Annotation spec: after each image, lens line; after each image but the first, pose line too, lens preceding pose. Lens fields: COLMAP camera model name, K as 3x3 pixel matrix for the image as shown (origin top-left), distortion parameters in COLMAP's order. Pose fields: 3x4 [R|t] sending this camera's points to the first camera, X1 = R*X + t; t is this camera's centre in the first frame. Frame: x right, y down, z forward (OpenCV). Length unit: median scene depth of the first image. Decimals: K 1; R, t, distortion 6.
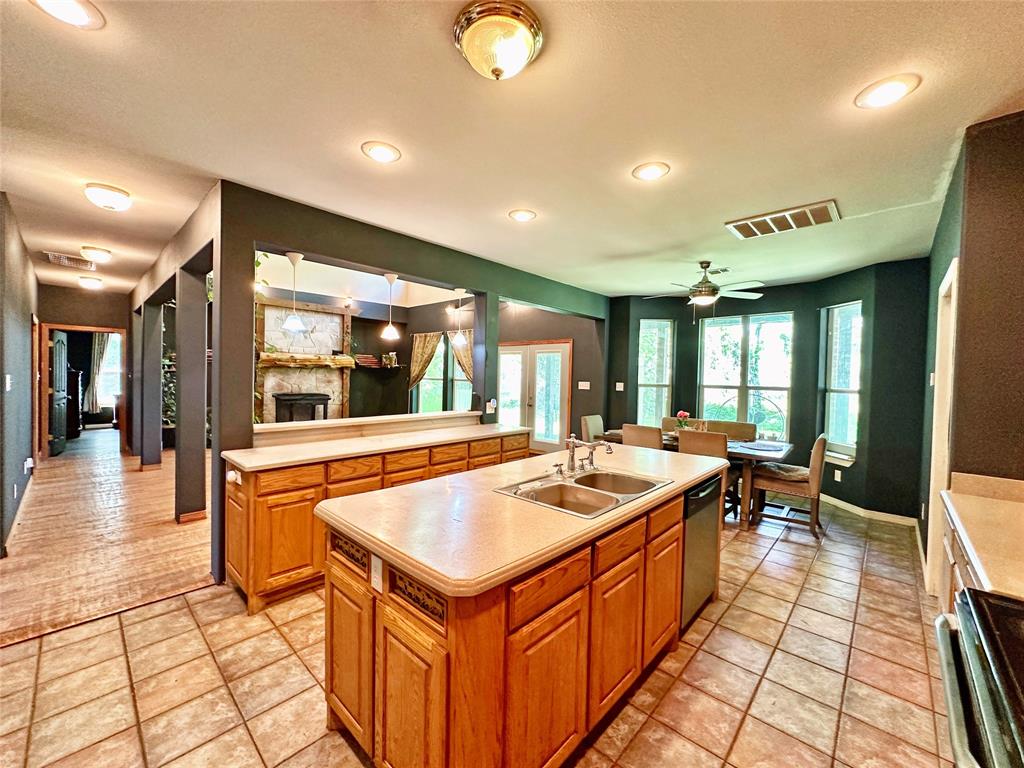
lens RADIAL K [[408.9, 0, 512.0], [0, 408.9, 384.0], [0, 0, 1]] dist [0.000119, 0.000149]
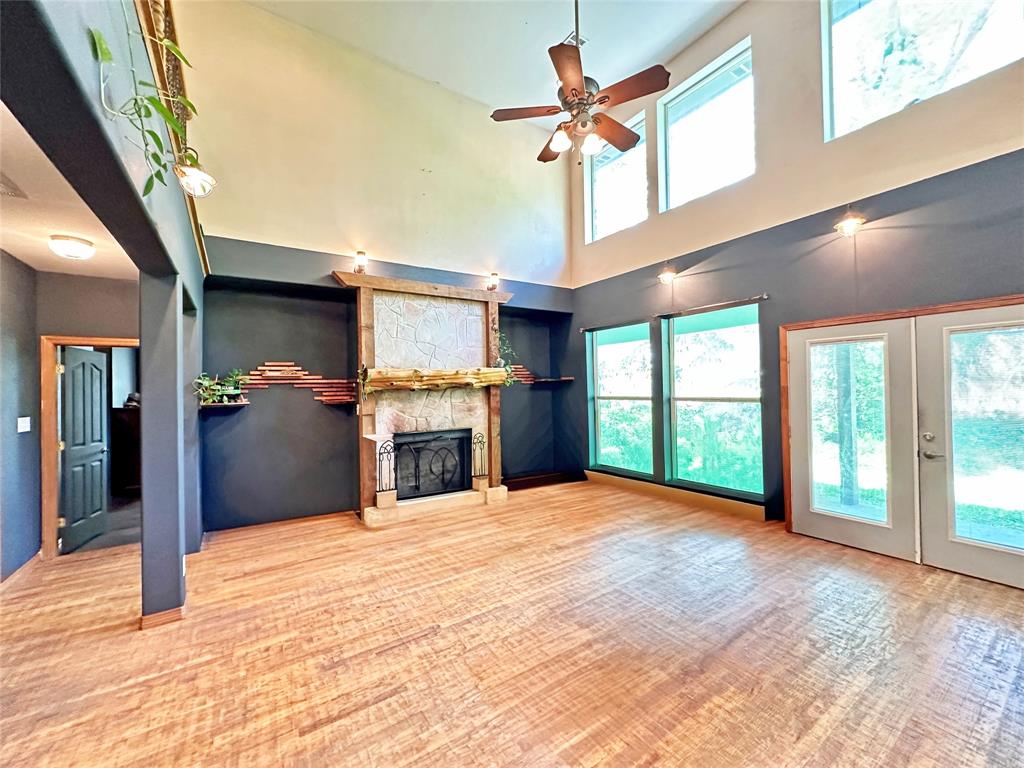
lens RADIAL K [[408.9, 0, 512.0], [0, 408.9, 384.0], [0, 0, 1]] dist [0.000119, 0.000149]
pose [[0.971698, -0.043439, -0.232198, -0.250286], [0.037079, 0.998810, -0.031689, -0.023801], [0.233298, 0.022182, 0.972152, 0.428792]]
